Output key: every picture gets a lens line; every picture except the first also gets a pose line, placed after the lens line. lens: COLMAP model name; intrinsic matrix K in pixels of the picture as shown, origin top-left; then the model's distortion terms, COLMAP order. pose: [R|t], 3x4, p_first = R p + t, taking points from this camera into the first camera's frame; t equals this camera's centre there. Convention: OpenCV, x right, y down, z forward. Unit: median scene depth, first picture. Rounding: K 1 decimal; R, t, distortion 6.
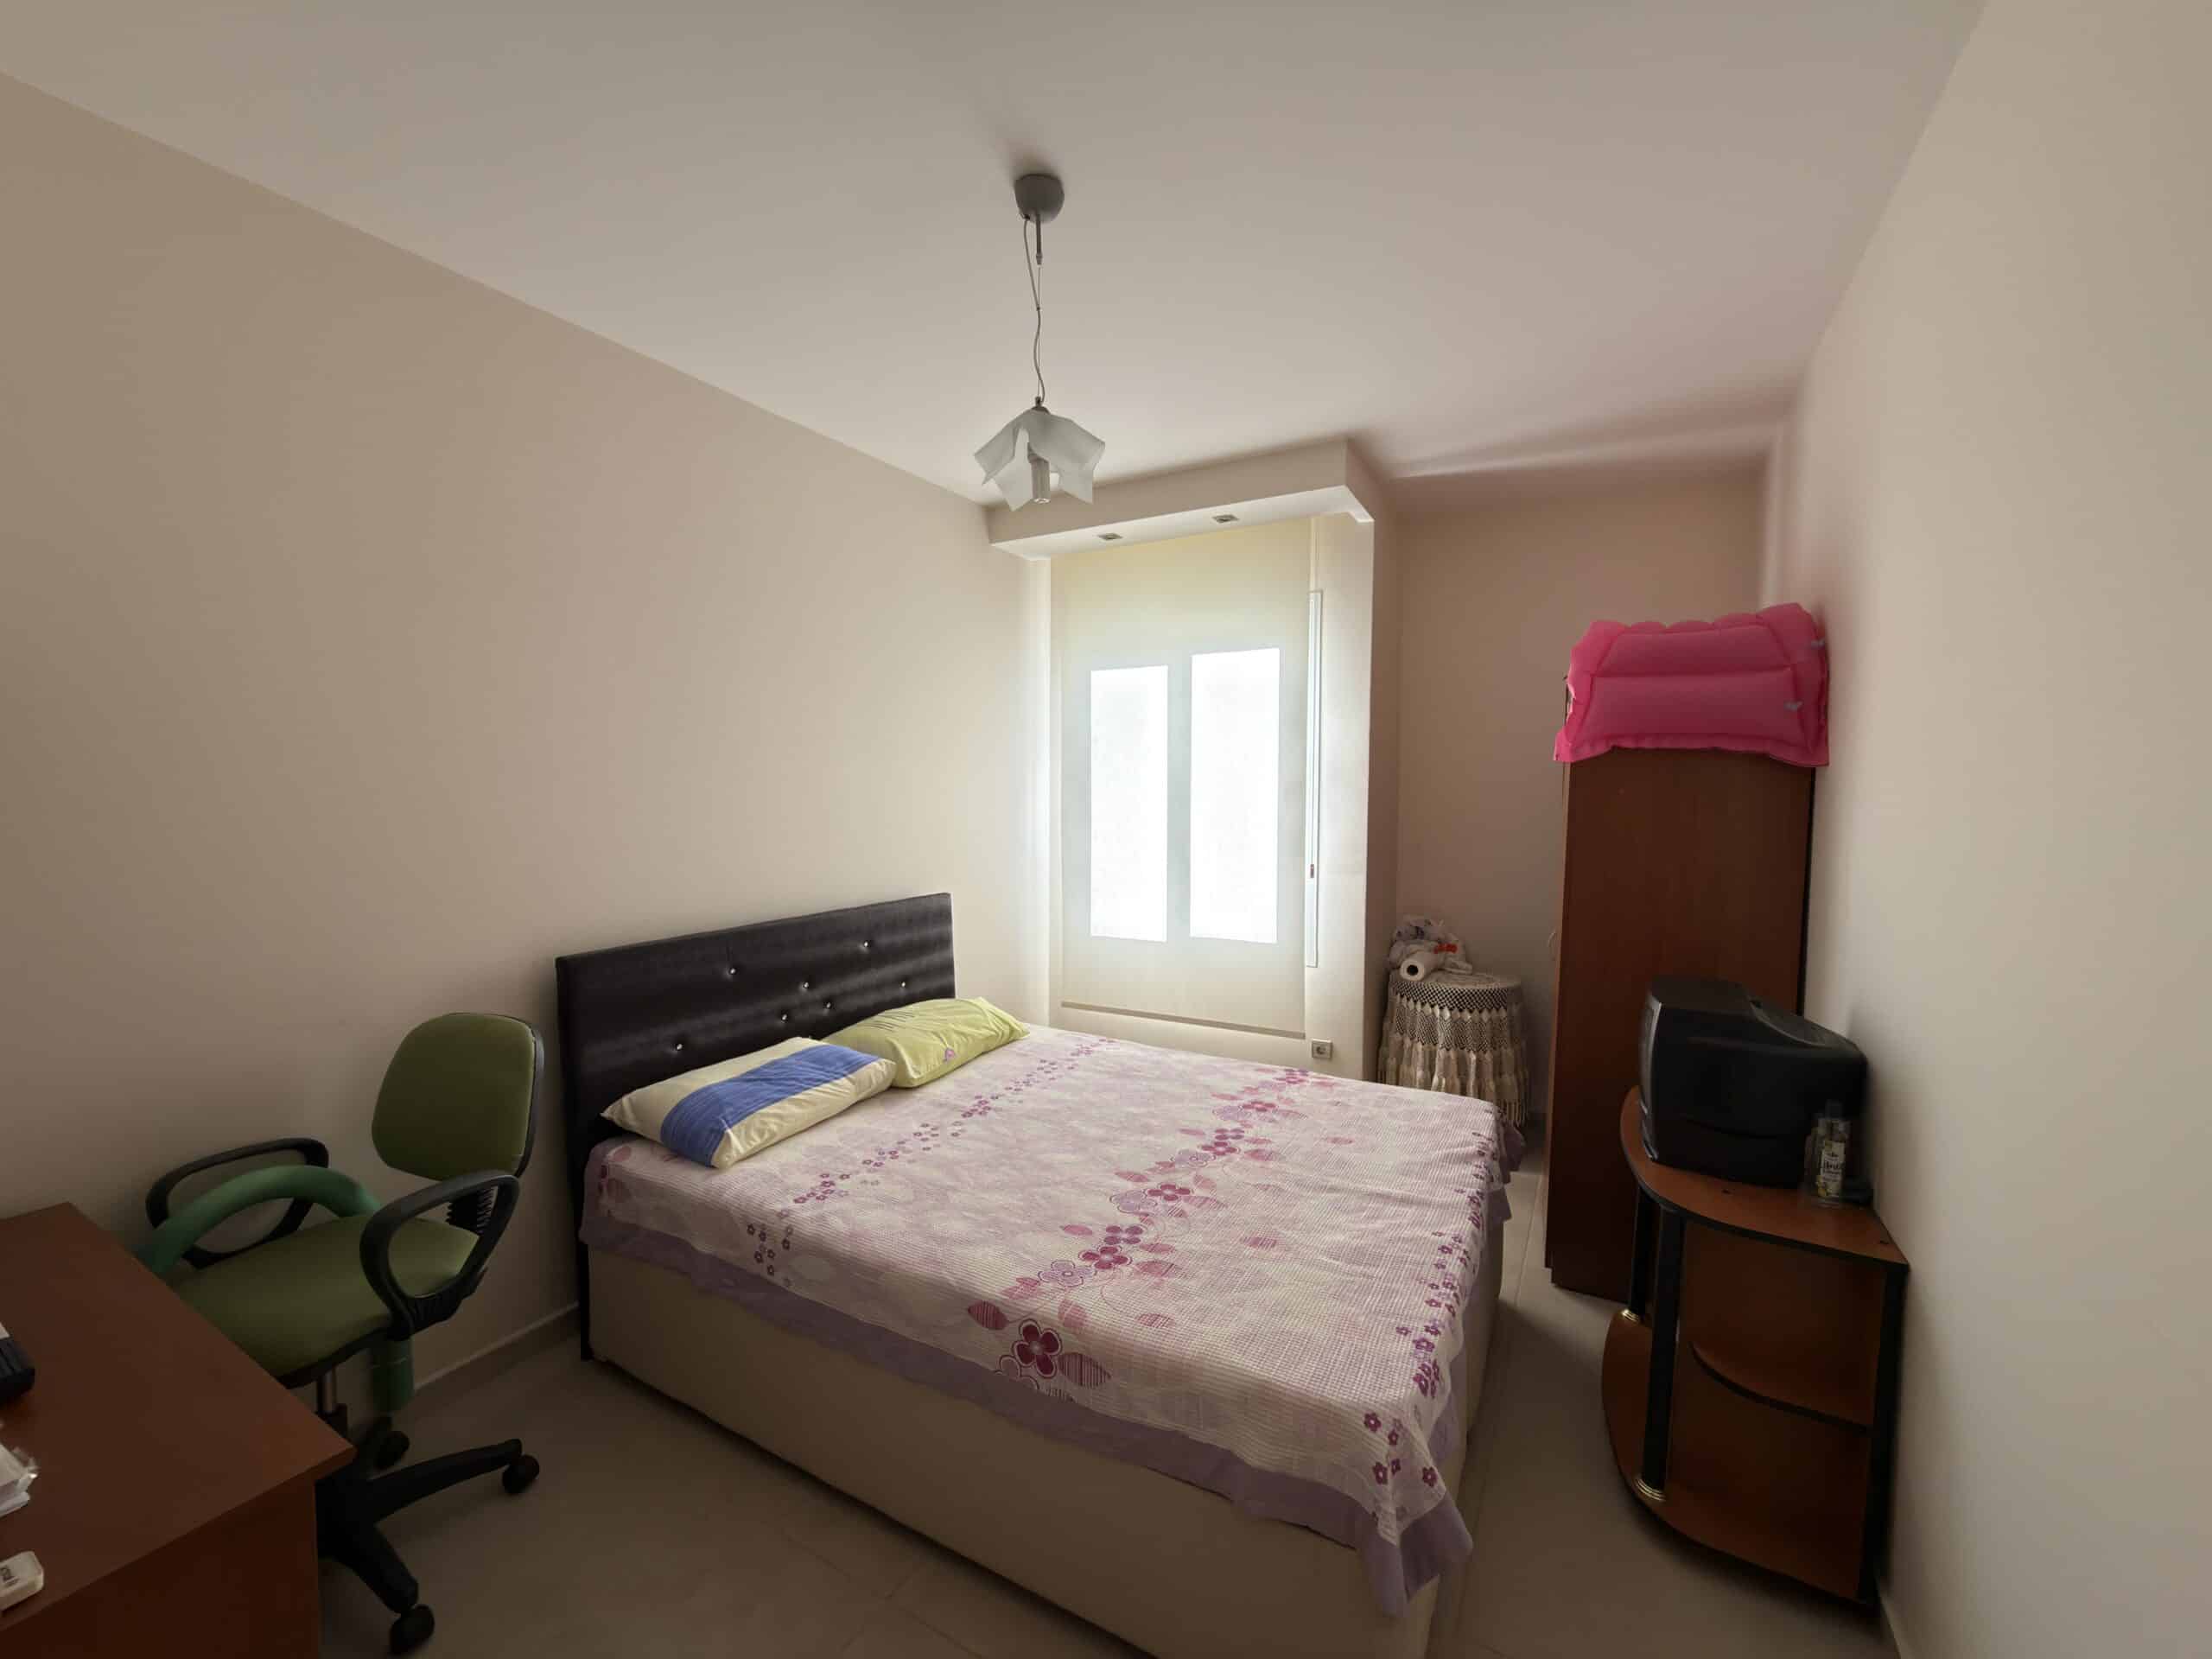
lens RADIAL K [[877.0, 0, 1105.8], [0, 877.0, 834.0], [0, 0, 1]] dist [-0.000426, -0.000710]
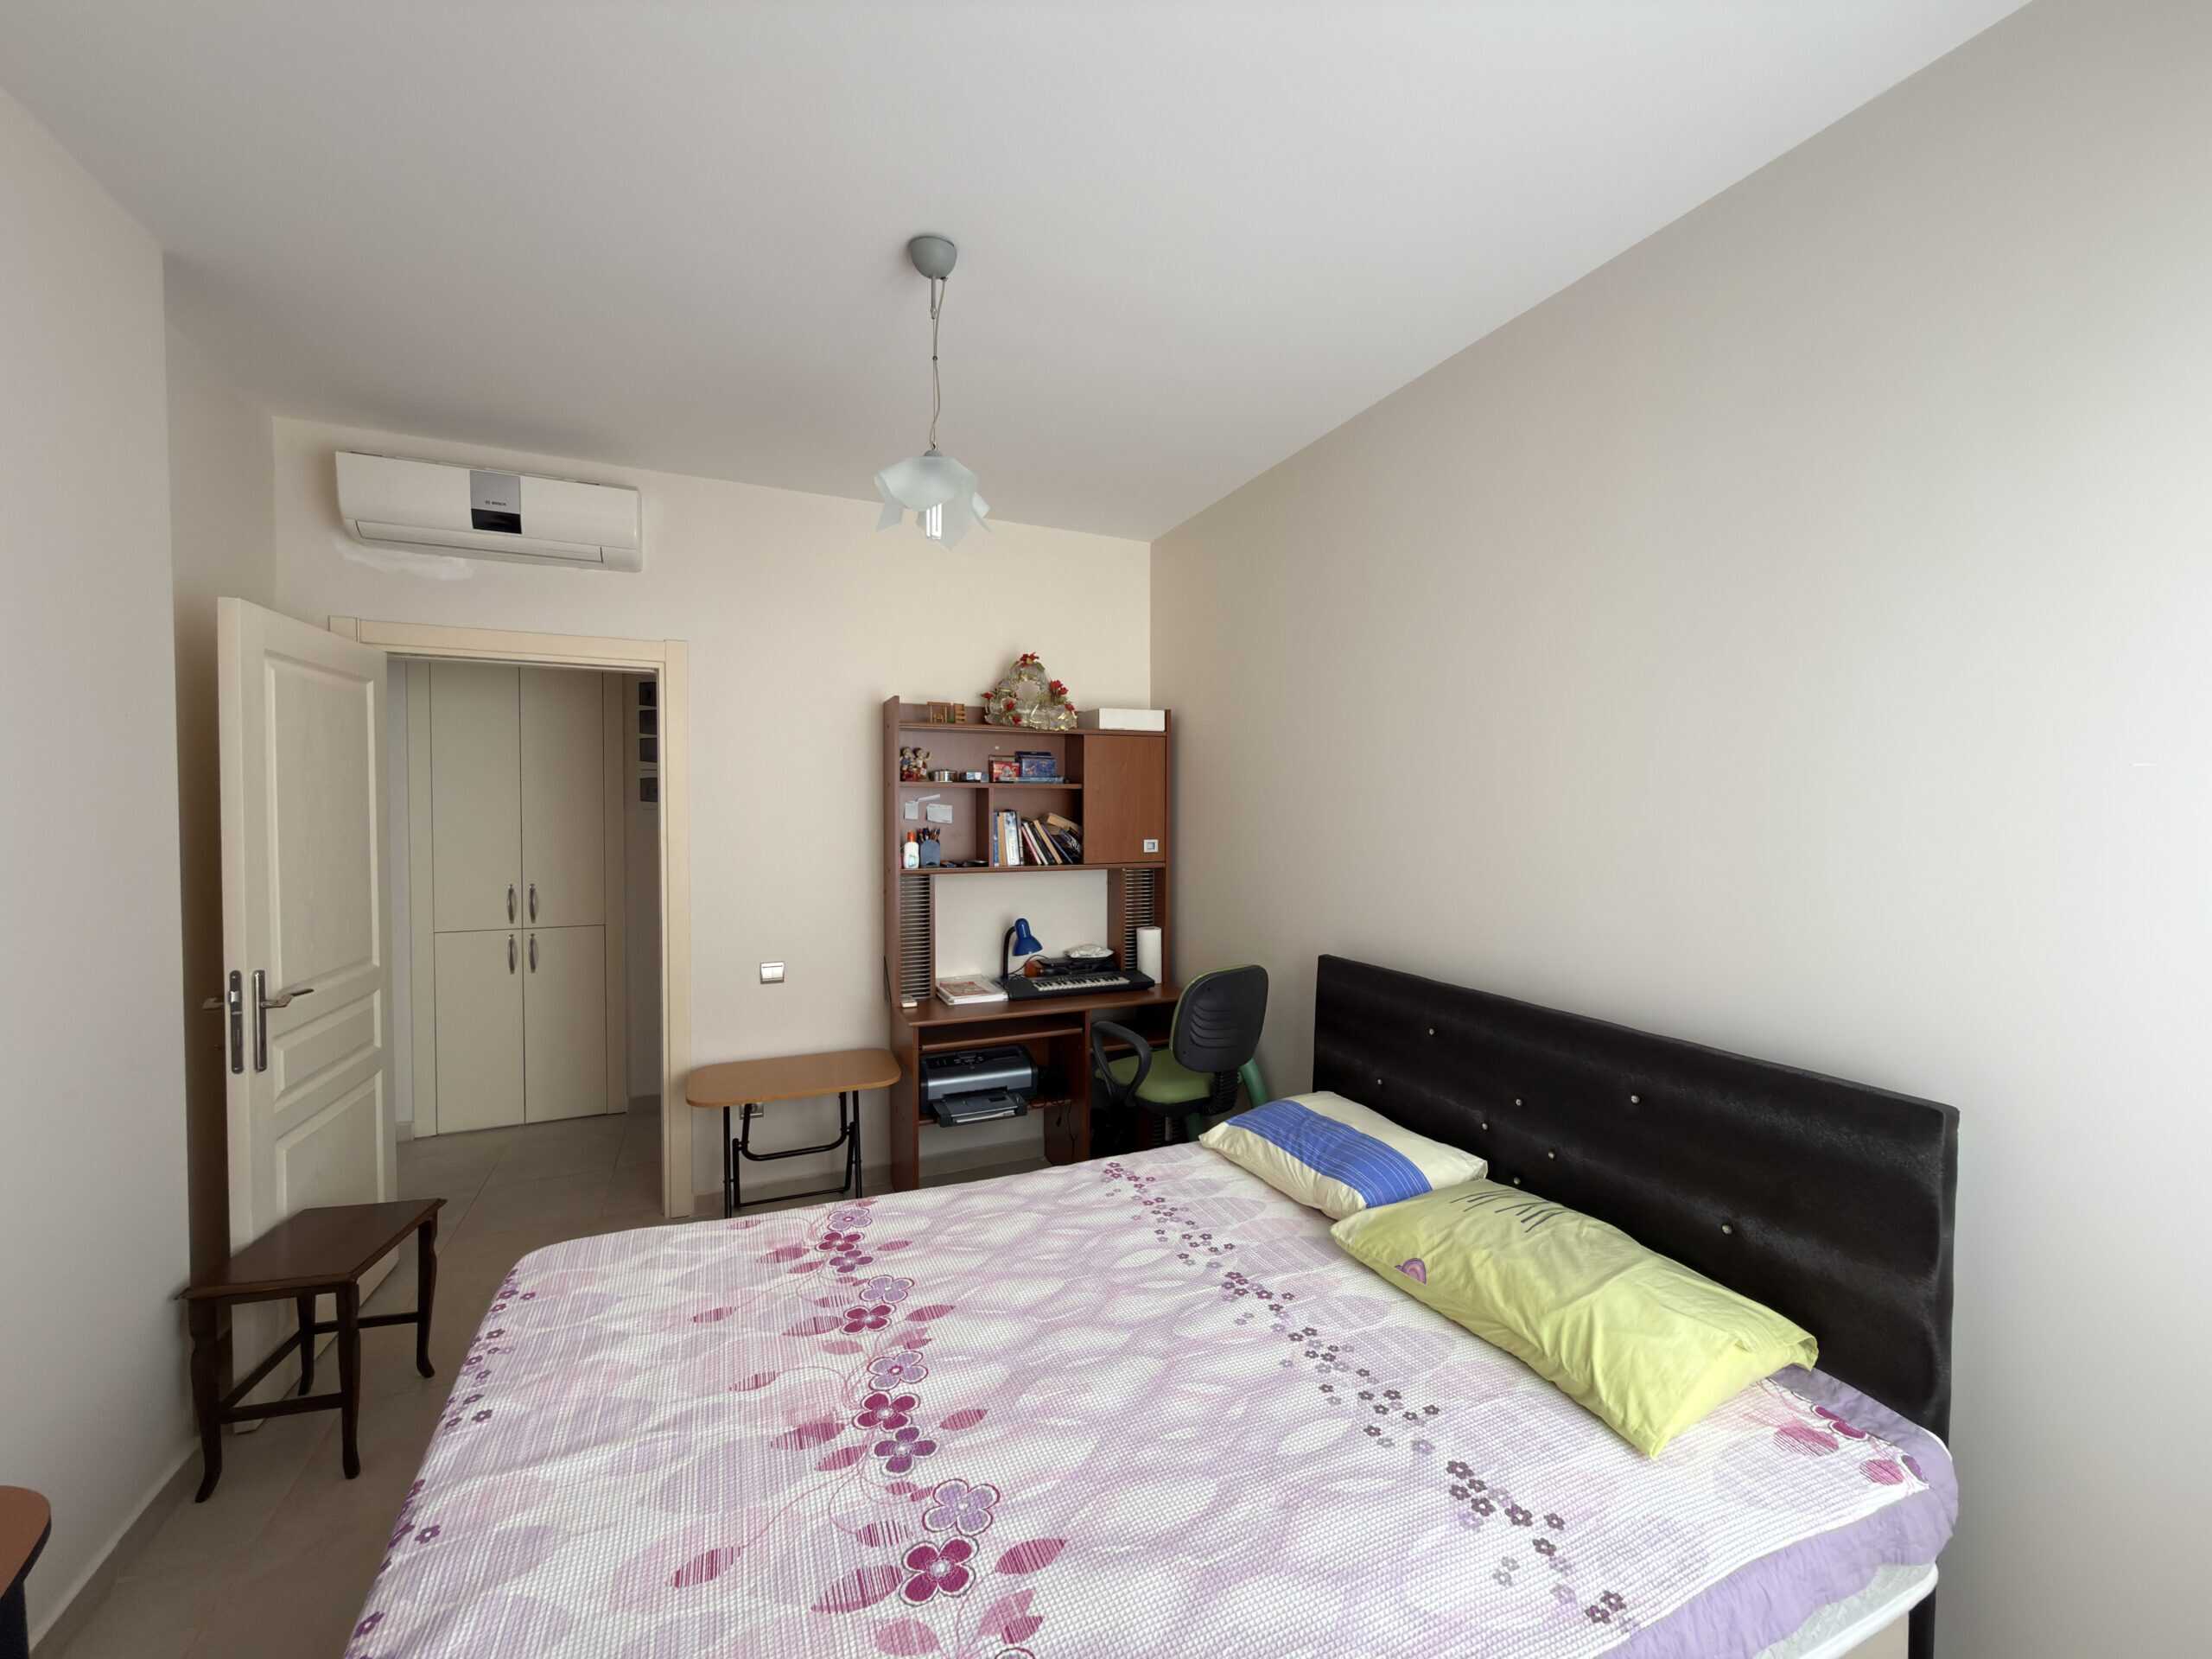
lens RADIAL K [[877.0, 0, 1105.8], [0, 877.0, 828.0], [0, 0, 1]] dist [-0.000426, -0.000710]
pose [[-0.595036, 0.013905, -0.803579, 0.516908], [-0.054464, 0.996854, 0.057579, -0.084185], [0.801852, 0.078028, -0.592407, 1.441694]]
